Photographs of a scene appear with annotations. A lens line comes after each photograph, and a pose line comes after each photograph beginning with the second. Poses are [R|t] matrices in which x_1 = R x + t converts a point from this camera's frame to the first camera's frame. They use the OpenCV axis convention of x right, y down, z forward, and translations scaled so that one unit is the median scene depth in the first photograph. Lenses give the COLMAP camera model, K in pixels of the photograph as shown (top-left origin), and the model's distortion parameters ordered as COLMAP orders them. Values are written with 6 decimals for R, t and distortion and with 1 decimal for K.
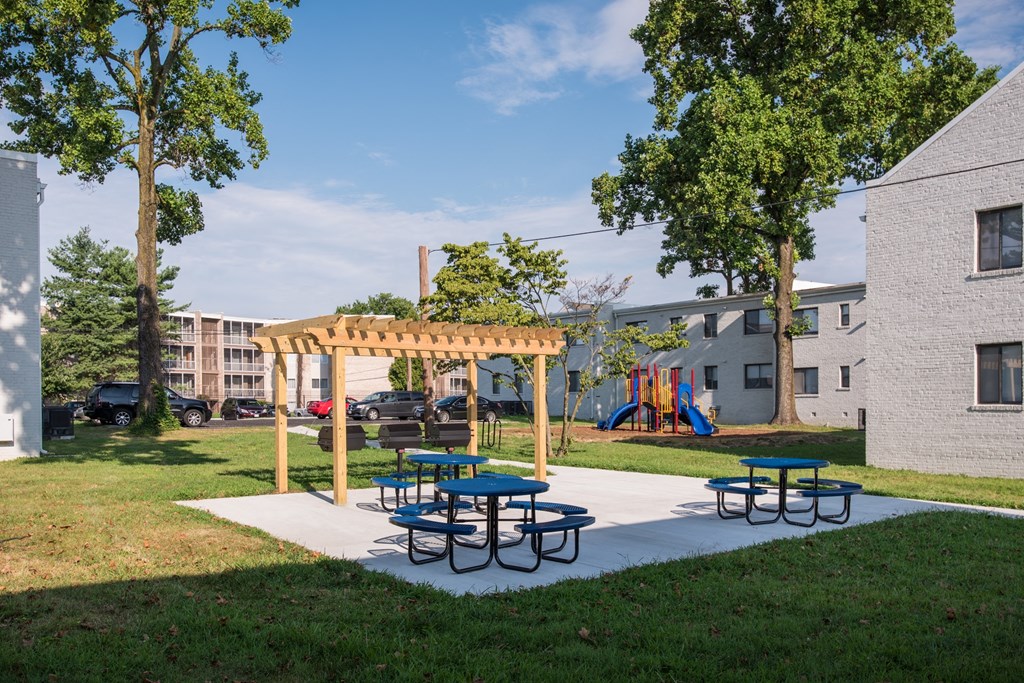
lens RADIAL K [[986.5, 0, 503.0], [0, 986.5, 411.9], [0, 0, 1]] dist [0.039582, 0.000000]
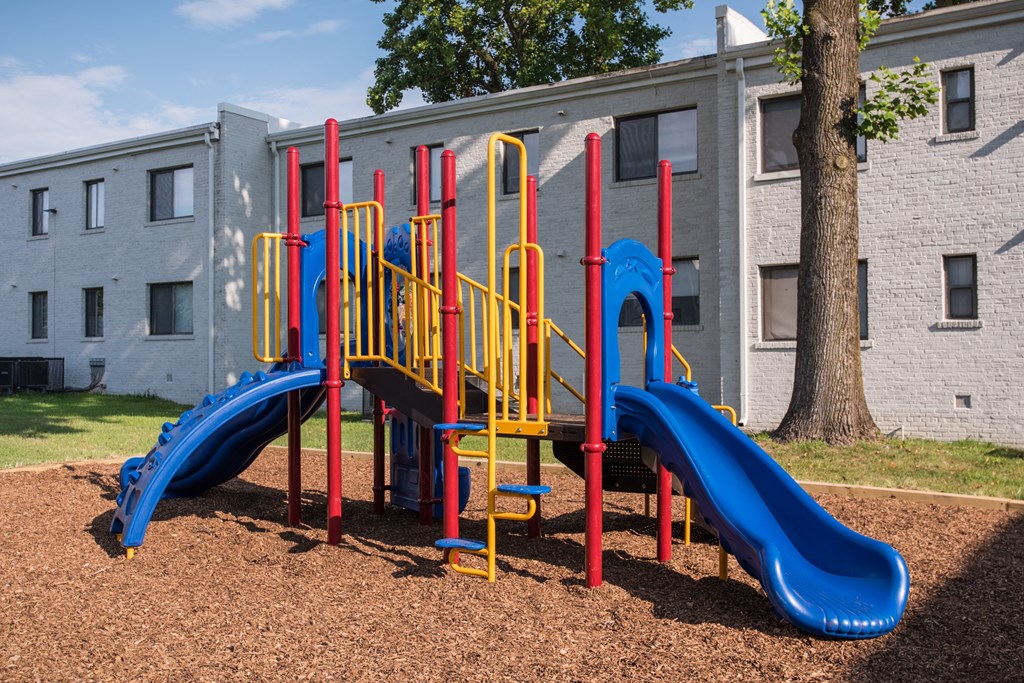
lens RADIAL K [[986.5, 0, 514.3], [0, 986.5, 342.7], [0, 0, 1]] dist [0.039582, 0.000000]
pose [[0.948852, 0.012412, 0.315477, 0.106878], [-0.003101, 0.999545, -0.029999, -0.007165], [-0.315705, 0.027486, 0.948459, 0.778135]]
